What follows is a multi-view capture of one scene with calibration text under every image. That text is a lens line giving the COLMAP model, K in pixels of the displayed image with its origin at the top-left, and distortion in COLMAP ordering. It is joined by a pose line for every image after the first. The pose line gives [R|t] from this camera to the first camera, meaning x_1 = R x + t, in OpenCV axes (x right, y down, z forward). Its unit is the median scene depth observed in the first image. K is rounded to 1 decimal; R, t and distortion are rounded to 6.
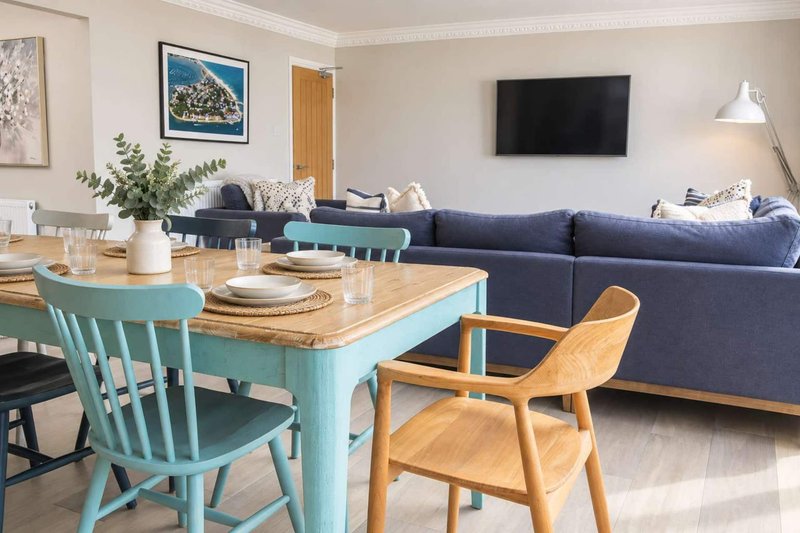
lens RADIAL K [[758.2, 0, 400.0], [0, 758.2, 266.5], [0, 0, 1]] dist [0.004914, -0.006797]
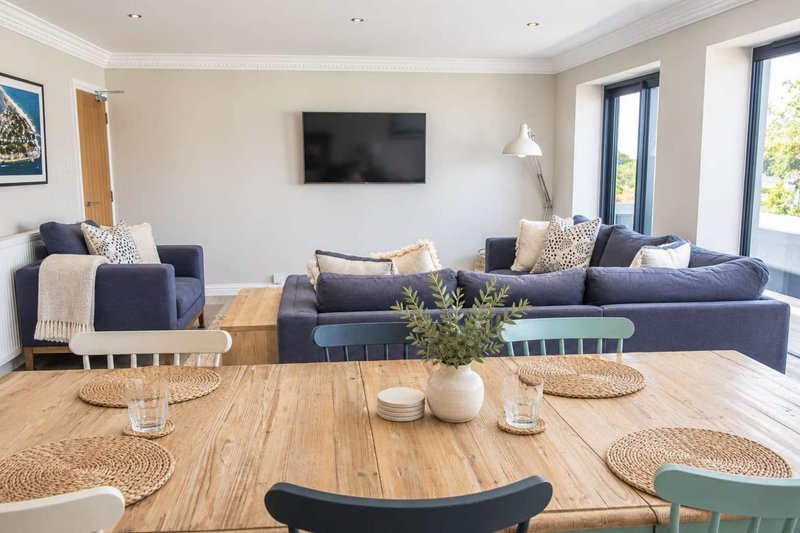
lens RADIAL K [[642.4, 0, 400.0], [0, 642.4, 266.5], [0, 0, 1]] dist [-0.013824, -0.007942]
pose [[0.827857, -0.109156, 0.550216, -0.286808], [0.091086, 0.994025, 0.060154, -0.080323], [-0.553494, 0.000319, 0.832853, 0.203349]]
